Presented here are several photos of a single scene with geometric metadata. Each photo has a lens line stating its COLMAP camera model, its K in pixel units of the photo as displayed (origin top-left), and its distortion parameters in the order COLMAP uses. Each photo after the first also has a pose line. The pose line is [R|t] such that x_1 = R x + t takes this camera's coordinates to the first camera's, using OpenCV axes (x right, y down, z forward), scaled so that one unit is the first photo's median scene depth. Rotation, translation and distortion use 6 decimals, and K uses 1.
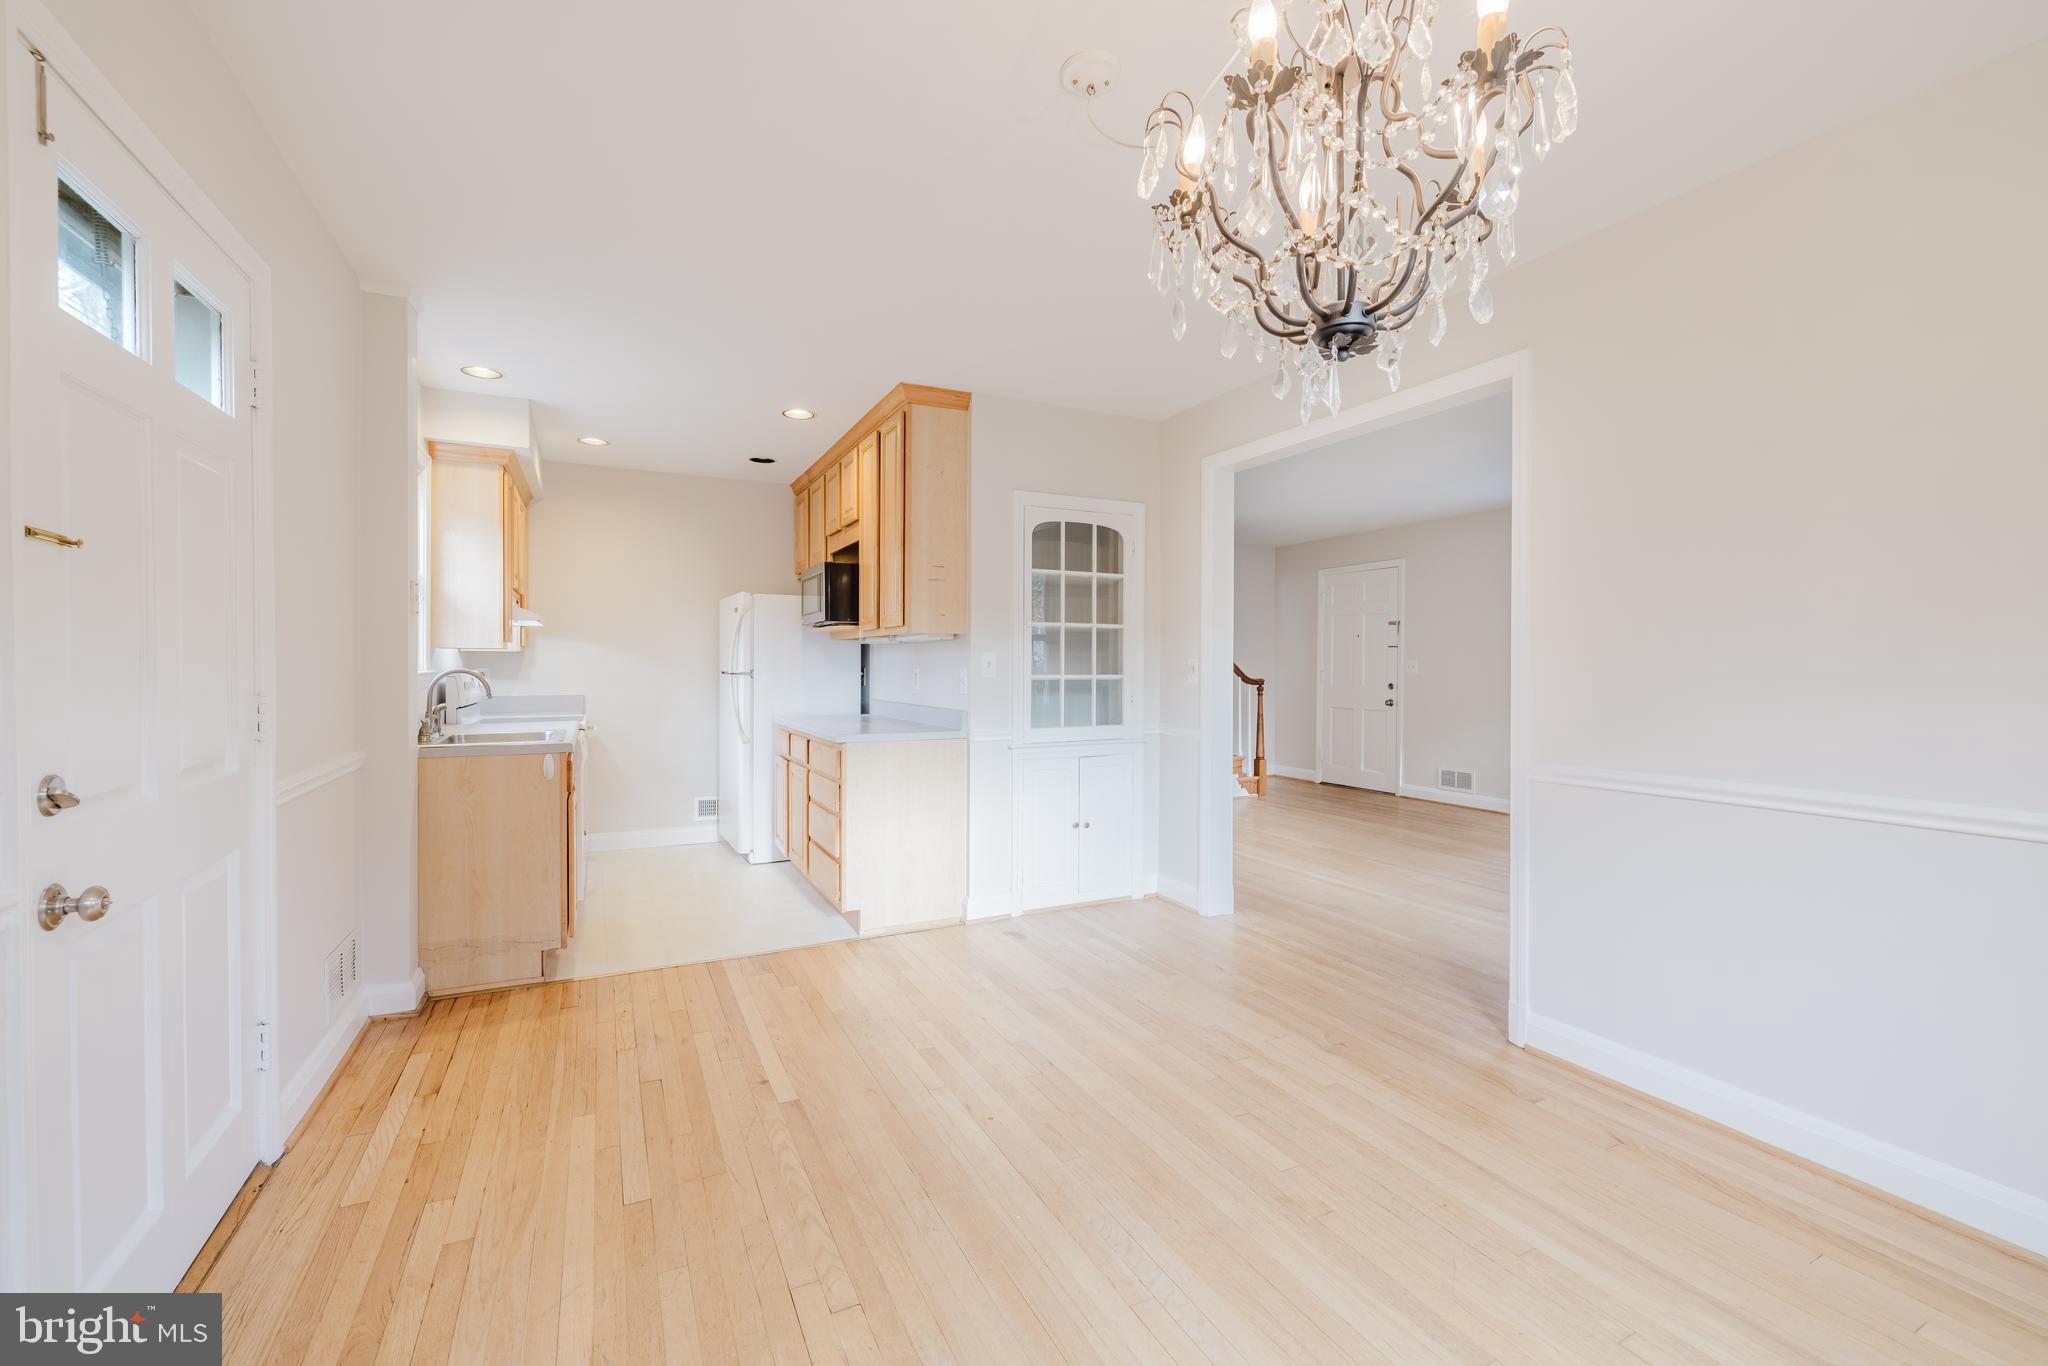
lens RADIAL K [[847.5, 0, 1023.7], [0, 847.5, 670.4], [0, 0, 1]] dist [-0.000208, -0.000127]
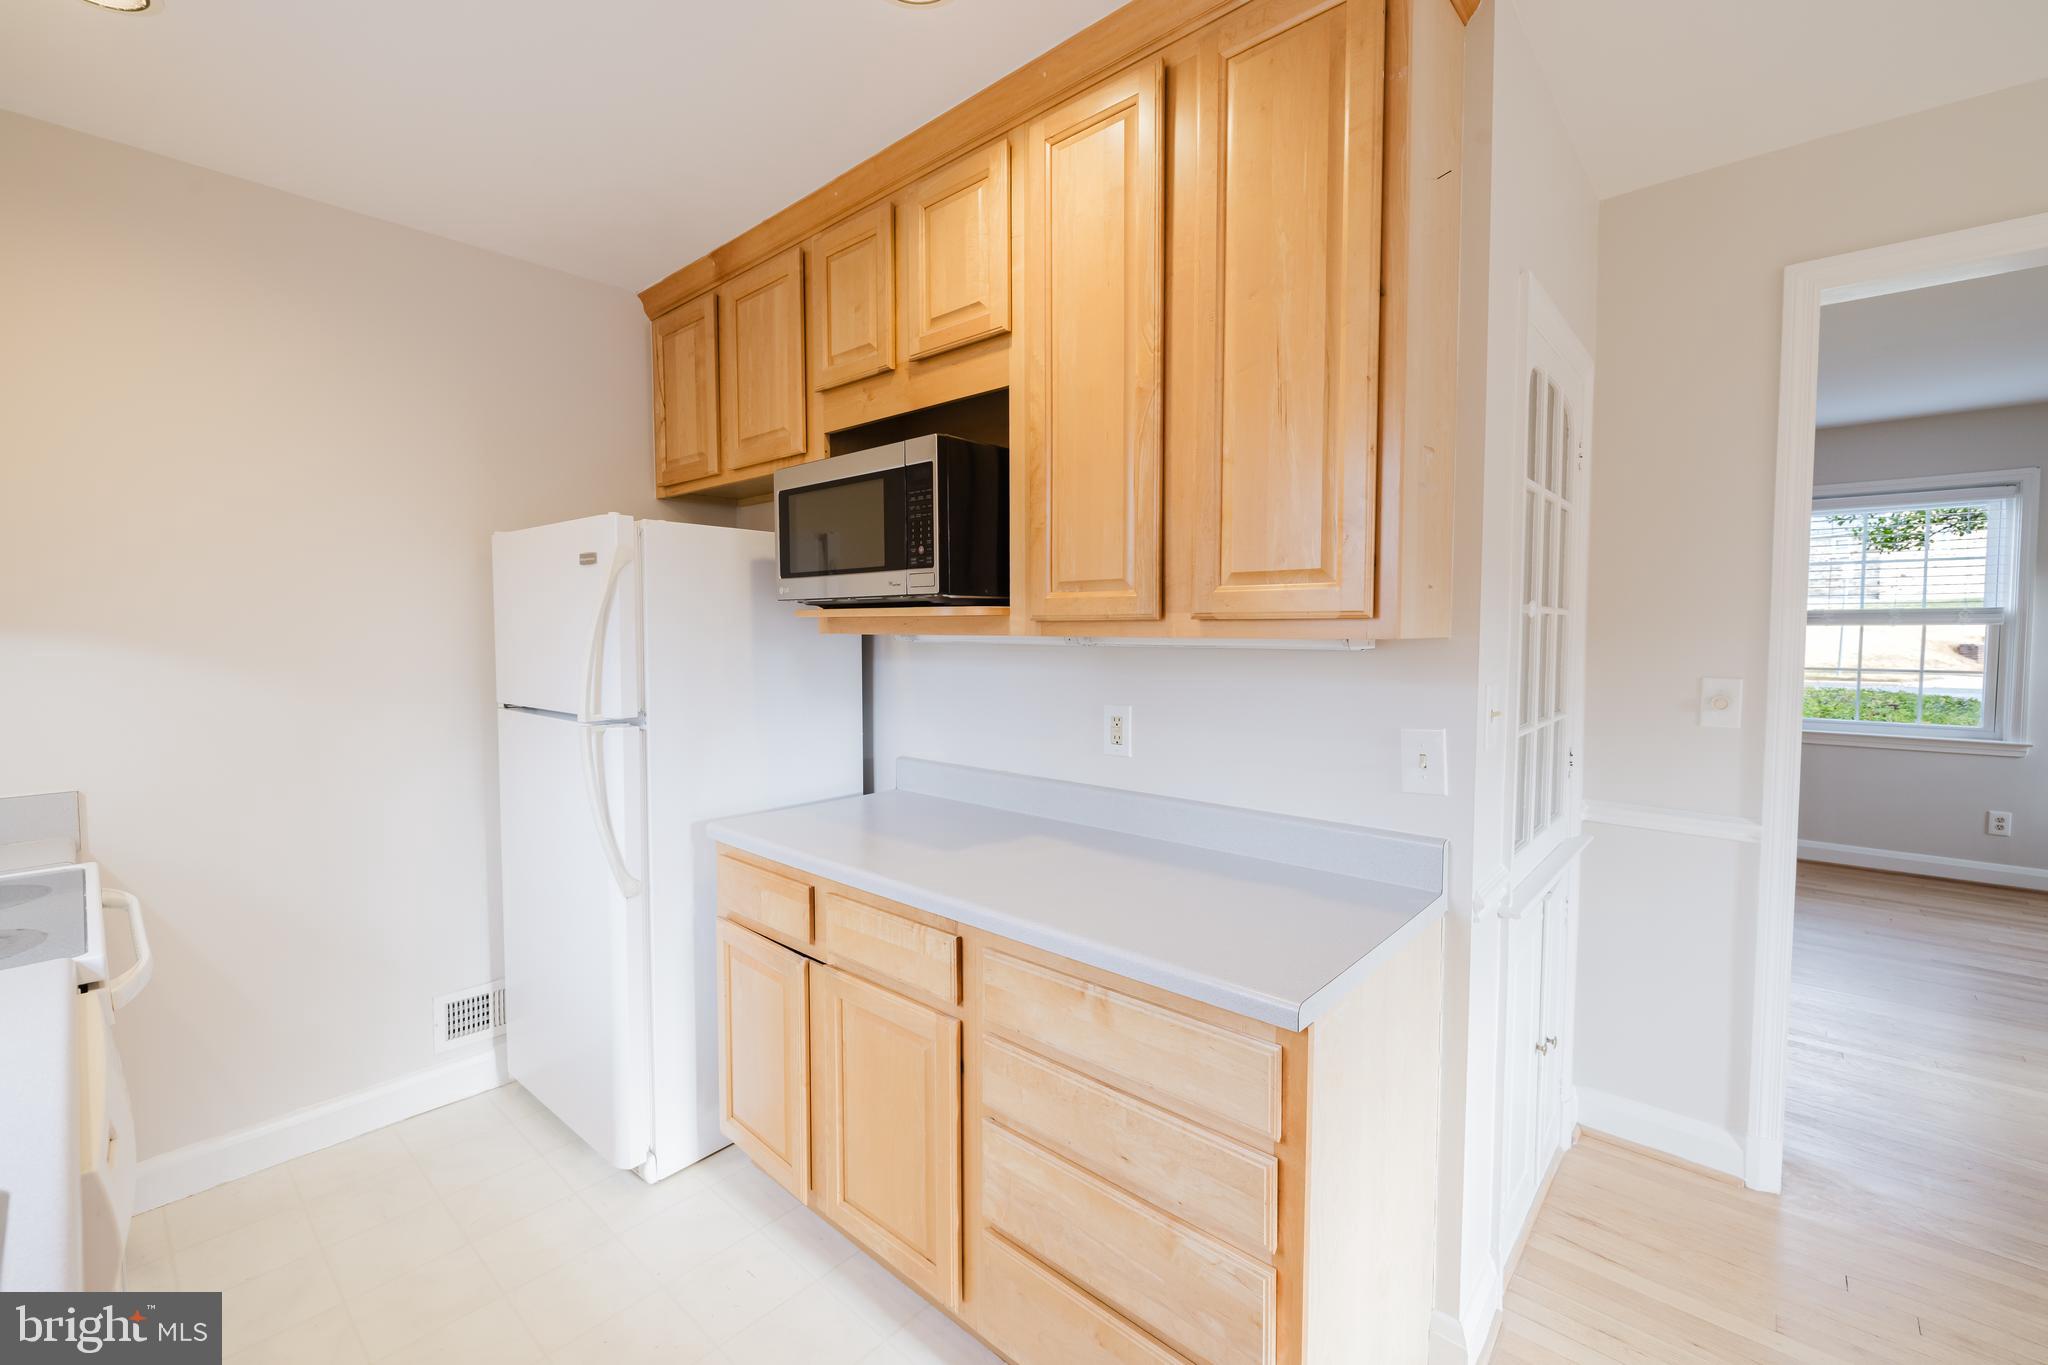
lens RADIAL K [[847.5, 0, 1023.7], [0, 847.5, 669.9], [0, 0, 1]] dist [-0.000208, -0.000127]
pose [[0.930537, -0.022190, 0.365525, -0.317191], [0.007376, 0.999096, 0.041874, -0.037333], [-0.366124, -0.036270, 0.929859, 0.600213]]
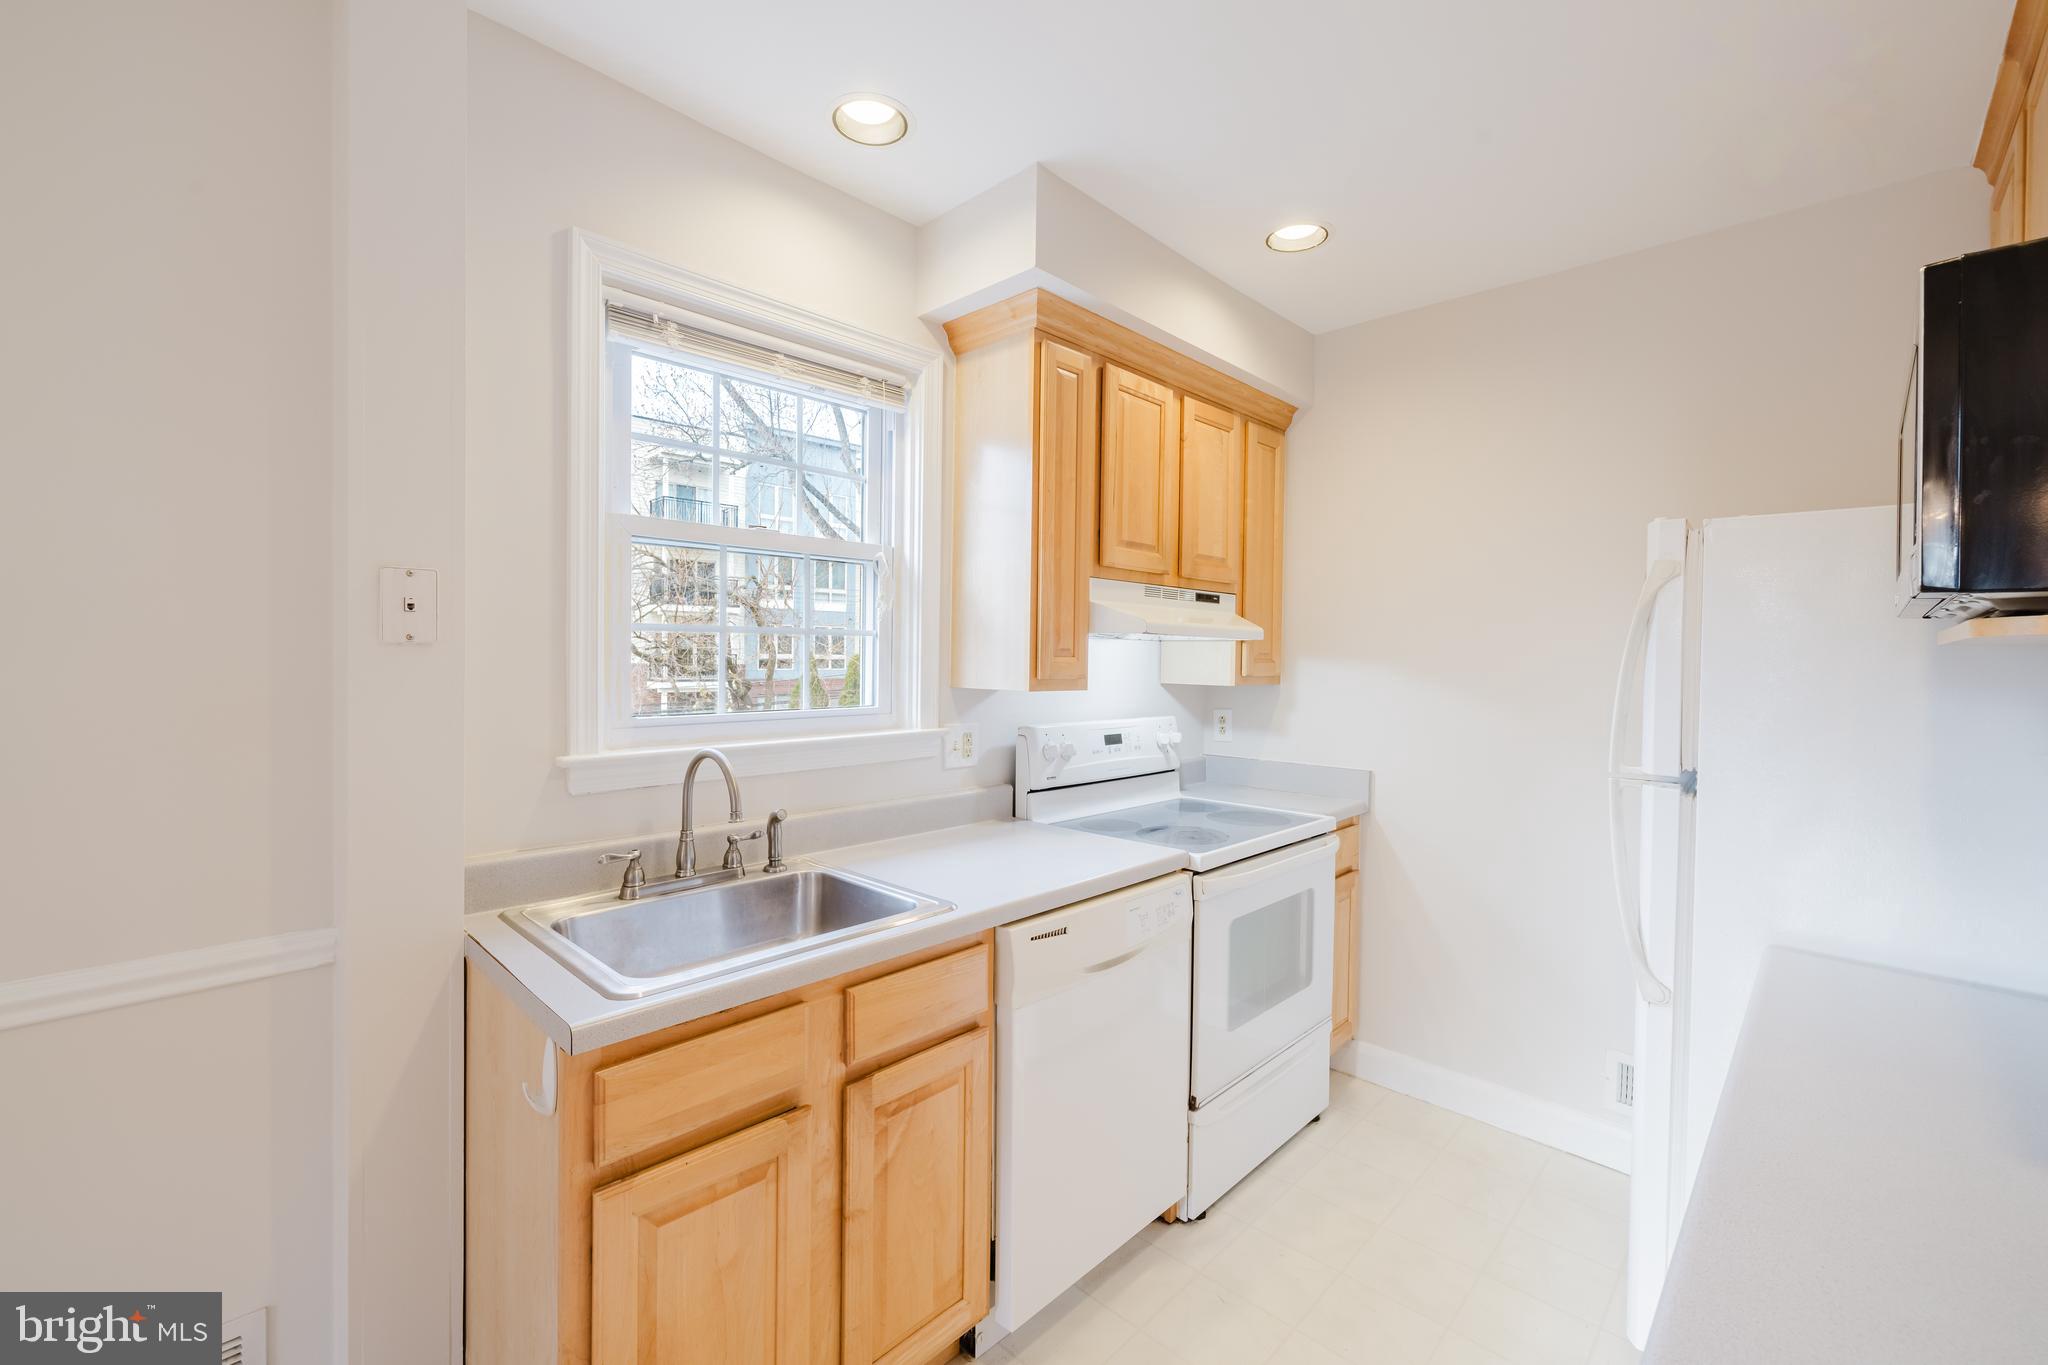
lens RADIAL K [[847.5, 0, 1023.7], [0, 847.5, 669.9], [0, 0, 1]] dist [-0.000208, -0.000127]
pose [[0.325352, 0.013498, -0.945497, -0.120362], [-0.015170, 0.999844, 0.009053, -0.037422], [0.945471, 0.011398, 0.325506, 0.717586]]
